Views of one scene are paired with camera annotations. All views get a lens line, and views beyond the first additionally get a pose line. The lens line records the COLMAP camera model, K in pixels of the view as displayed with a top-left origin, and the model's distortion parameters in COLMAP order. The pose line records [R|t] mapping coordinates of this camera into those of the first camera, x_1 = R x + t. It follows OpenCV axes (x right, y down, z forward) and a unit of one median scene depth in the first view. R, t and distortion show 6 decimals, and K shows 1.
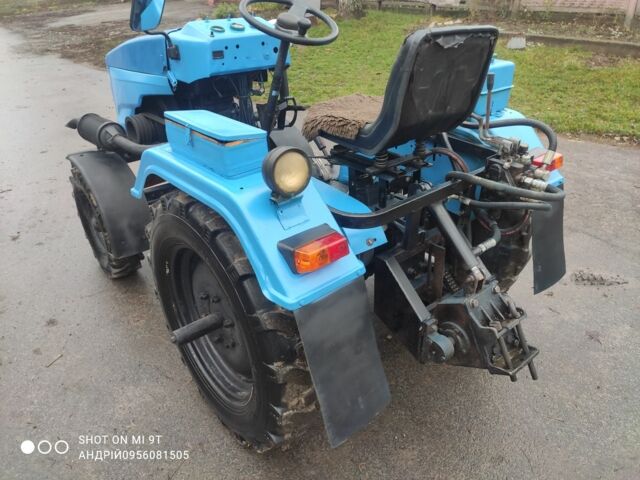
lens RADIAL K [[473.7, 0, 318.5], [0, 473.7, 236.7], [0, 0, 1]] dist [0.038984, -0.060187]
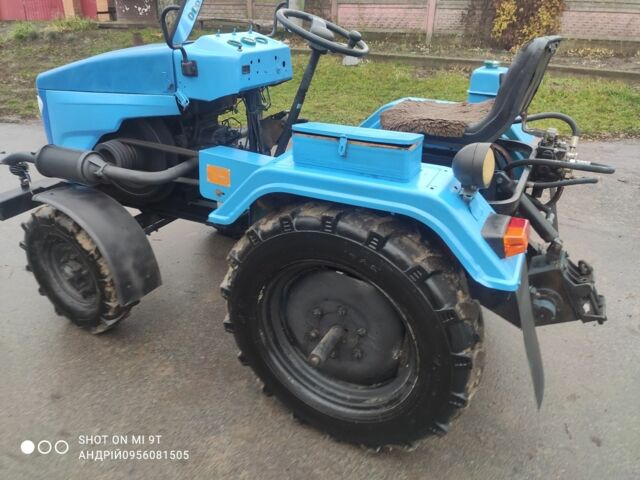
lens RADIAL K [[473.7, 0, 317.4], [0, 473.7, 241.2], [0, 0, 1]] dist [0.038984, -0.060187]
pose [[0.923836, -0.151655, 0.351464, -0.453205], [0.161937, 0.986801, 0.000144, -0.016256], [-0.346847, 0.056782, 0.936201, 0.068456]]
